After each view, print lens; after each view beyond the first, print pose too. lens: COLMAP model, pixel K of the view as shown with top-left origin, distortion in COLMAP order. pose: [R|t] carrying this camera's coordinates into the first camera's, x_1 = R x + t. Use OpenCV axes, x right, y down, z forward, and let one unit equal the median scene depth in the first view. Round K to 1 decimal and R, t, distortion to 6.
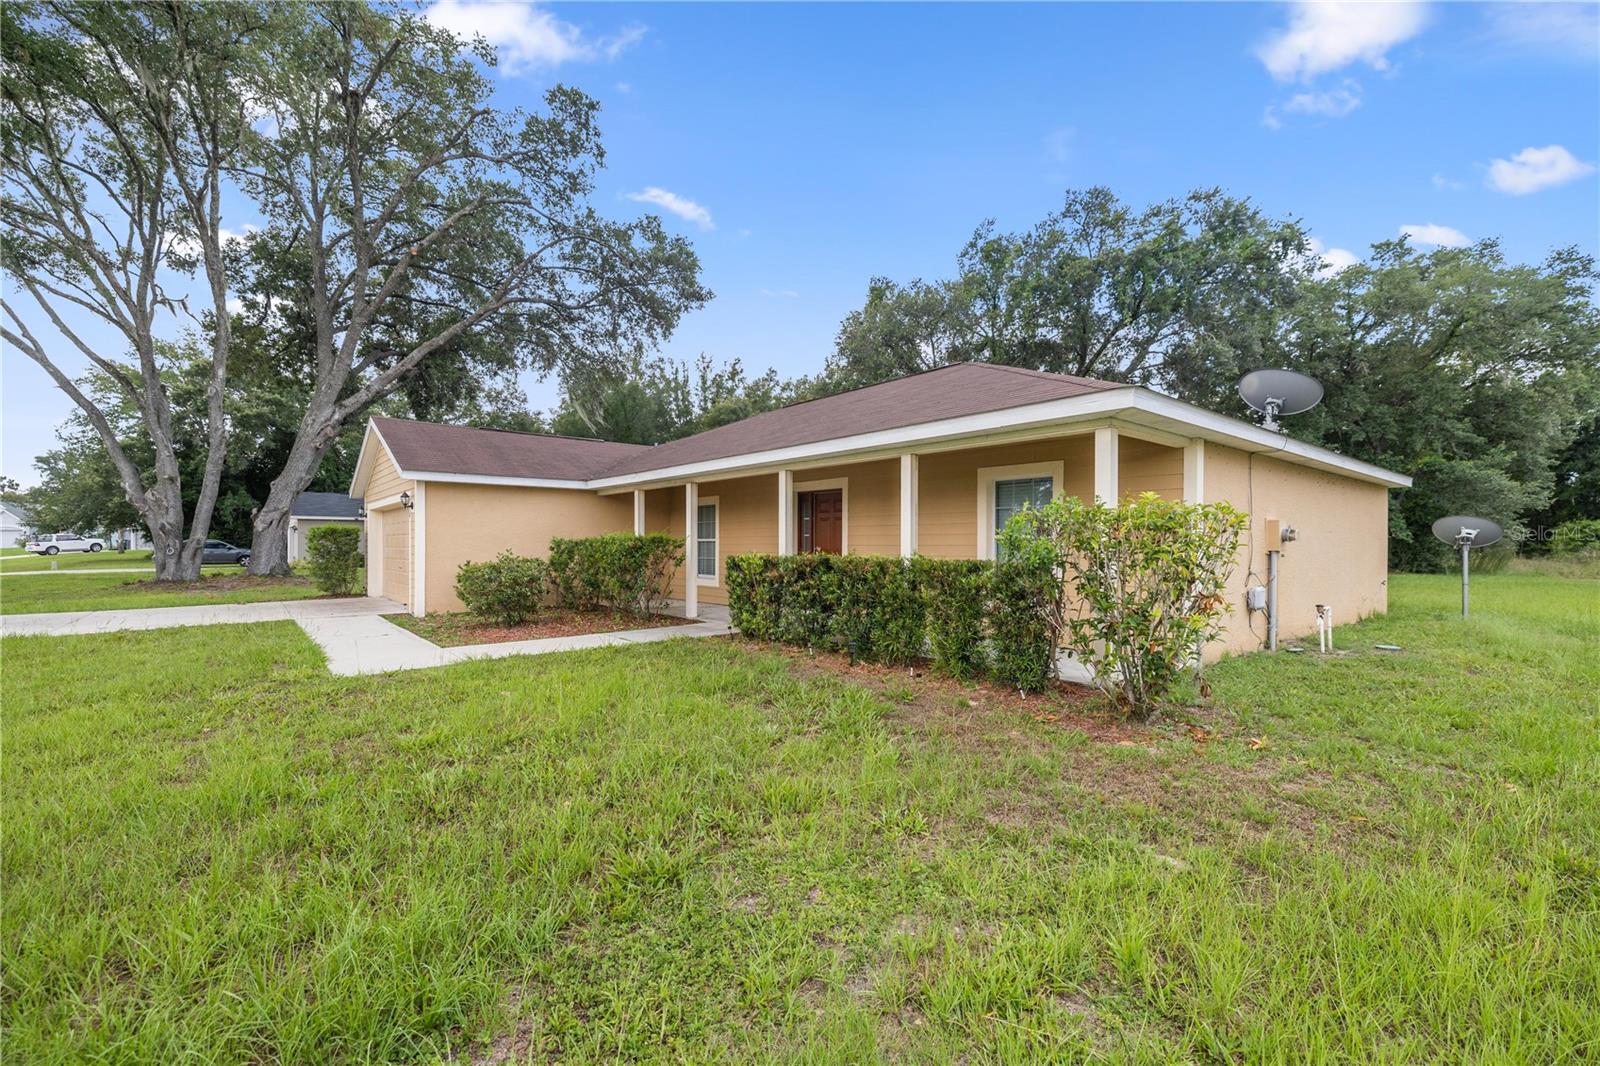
lens RADIAL K [[671.7, 0, 800.0], [0, 671.7, 533.0], [0, 0, 1]] dist [-0.000091, -0.000022]
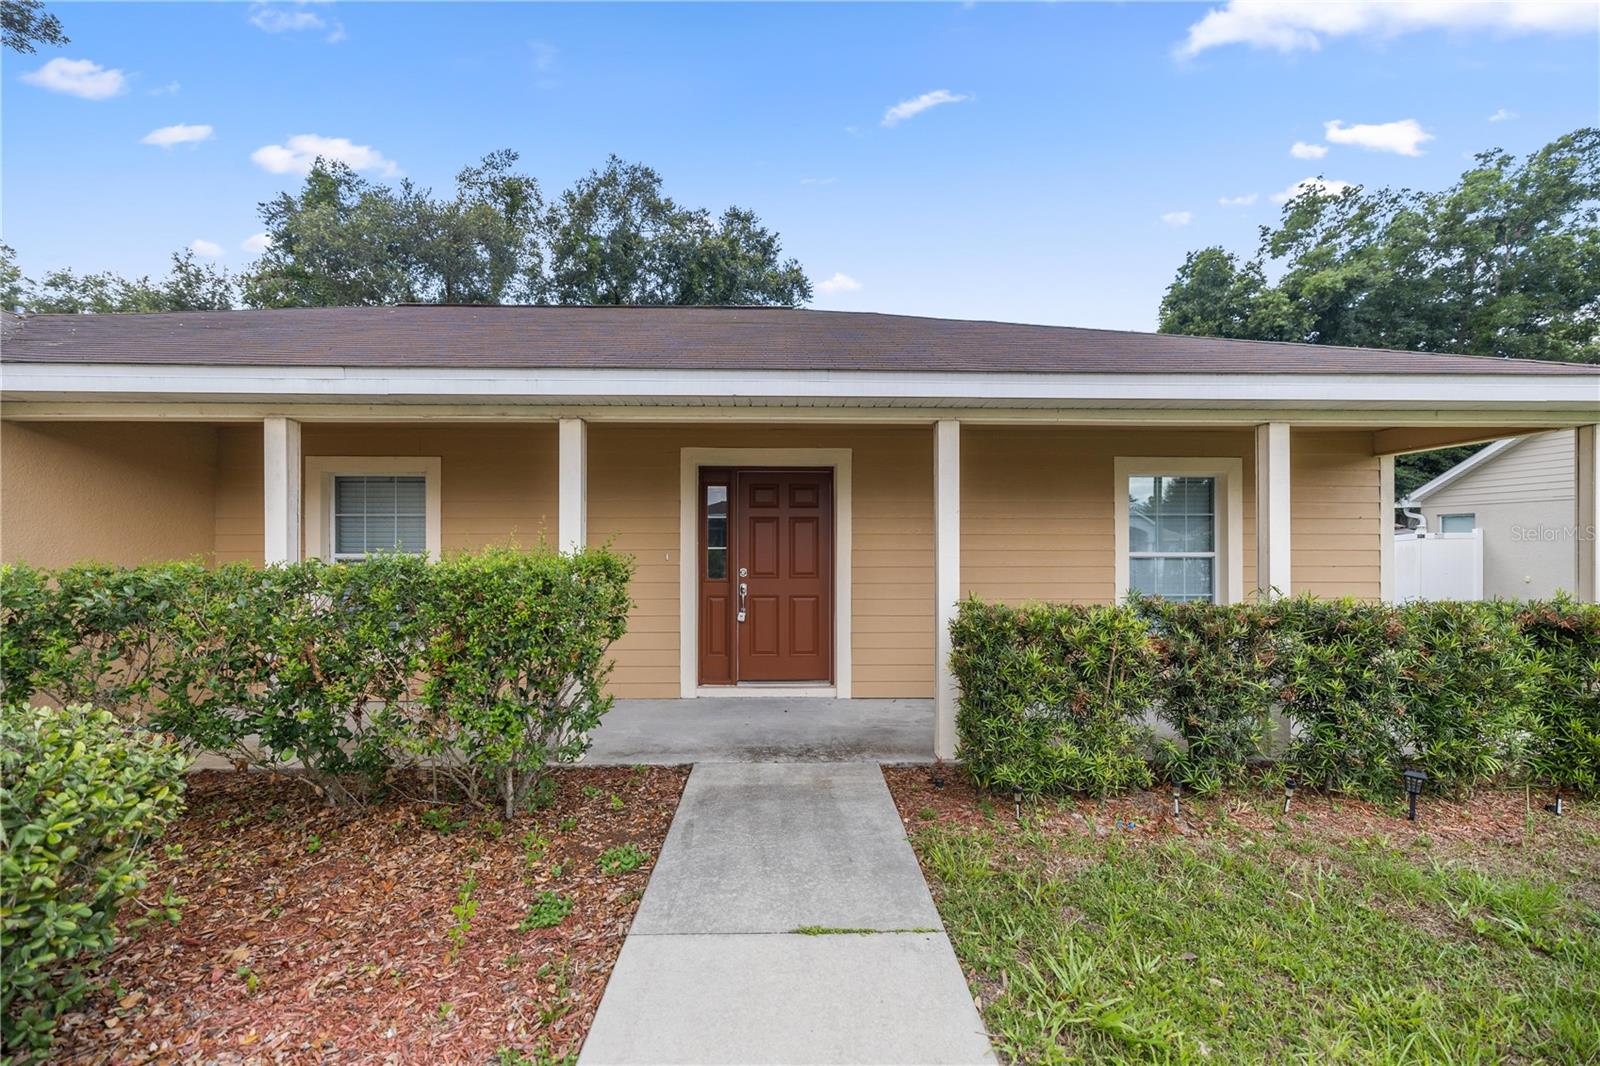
lens RADIAL K [[644.0, 0, 800.0], [0, 644.0, 533.0], [0, 0, 1]] dist [-0.001745, -0.000238]
pose [[0.620156, -0.002649, 0.784474, -0.216327], [-0.009728, 0.999891, 0.011067, -0.009402], [-0.784418, -0.014495, 0.620063, 0.392304]]
